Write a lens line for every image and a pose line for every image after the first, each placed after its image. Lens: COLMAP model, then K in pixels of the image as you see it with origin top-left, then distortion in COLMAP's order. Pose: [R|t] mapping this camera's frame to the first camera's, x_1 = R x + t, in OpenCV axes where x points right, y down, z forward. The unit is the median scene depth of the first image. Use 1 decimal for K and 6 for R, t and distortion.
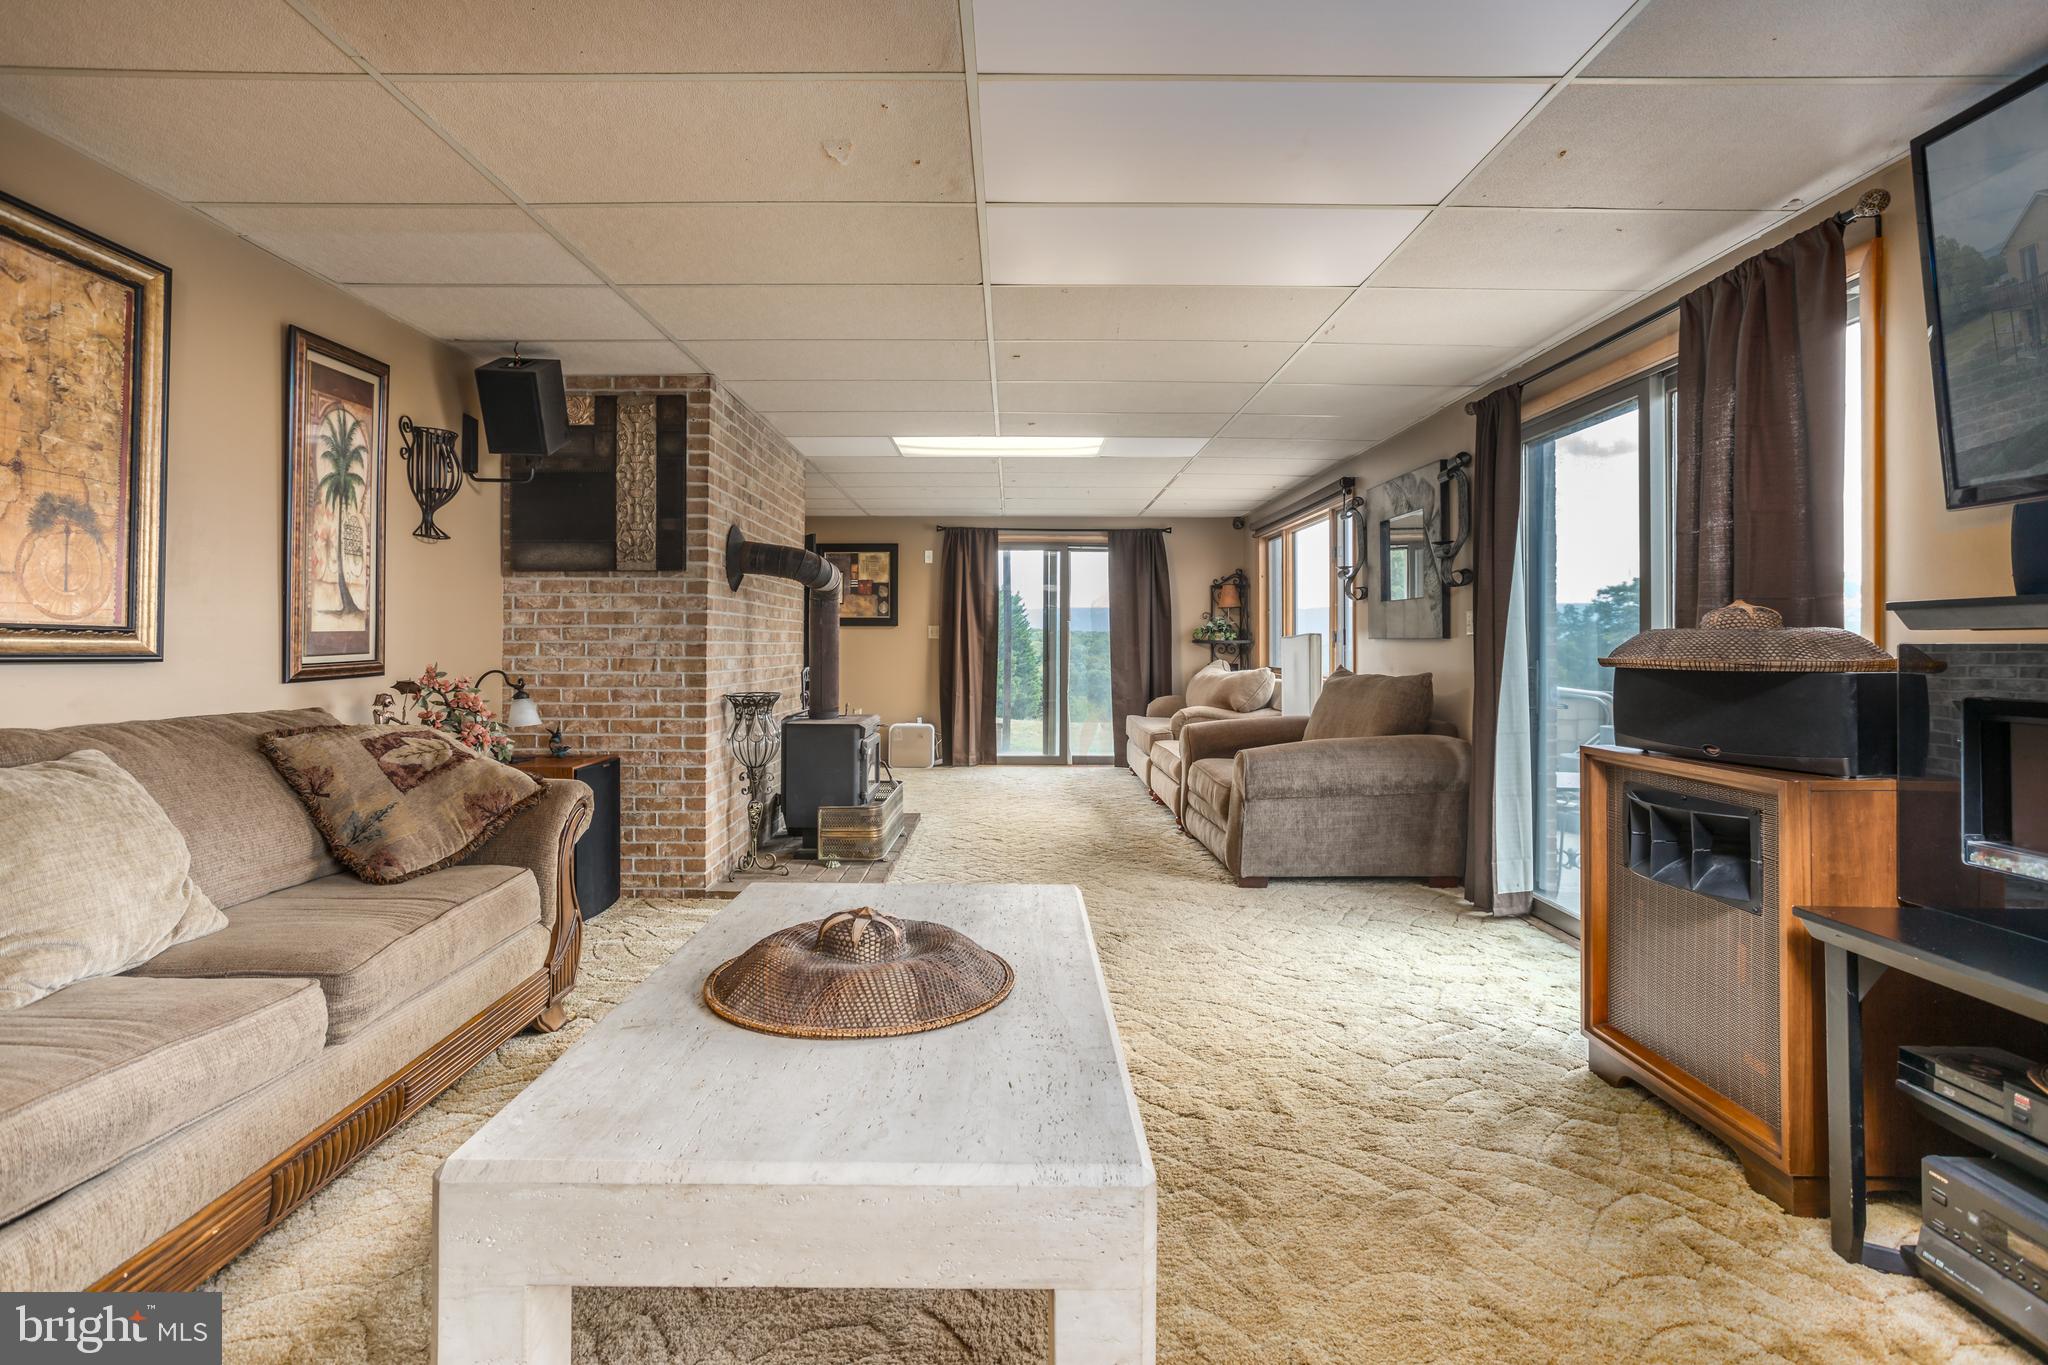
lens RADIAL K [[1015.8, 0, 1017.0], [0, 1015.8, 630.5], [0, 0, 1]] dist [-0.053291, 0.039591]
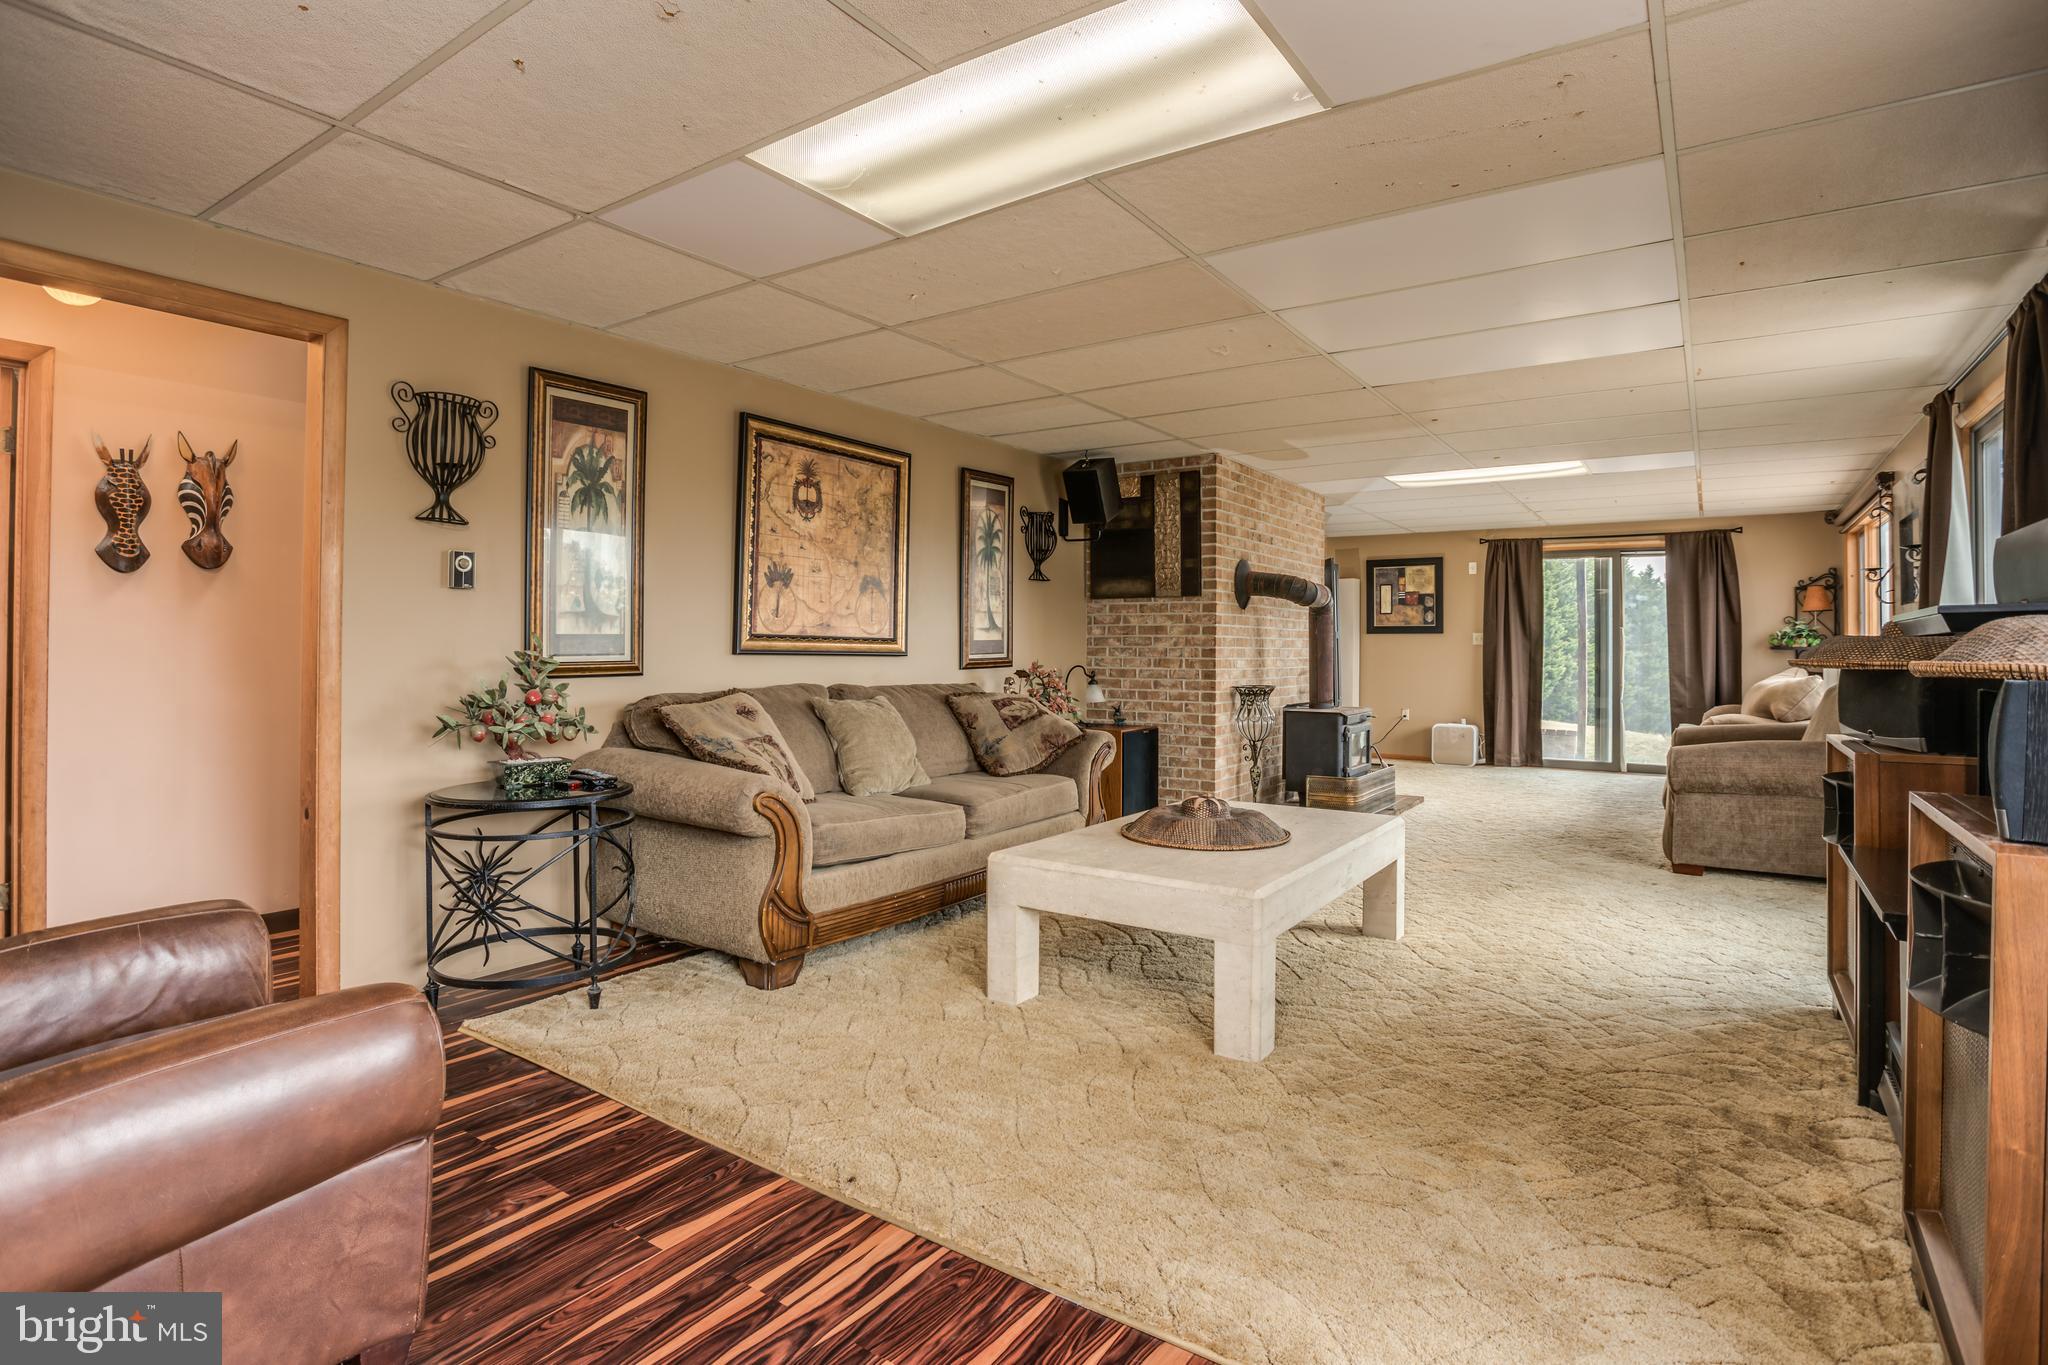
lens RADIAL K [[1025.3, 0, 1017.2], [0, 1025.3, 635.2], [0, 0, 1]] dist [-0.070001, 0.029073]
pose [[0.820323, -0.005427, -0.571875, 0.270613], [0.004090, 0.999985, -0.003622, -0.000894], [0.571886, 0.000632, 0.820333, -0.302257]]
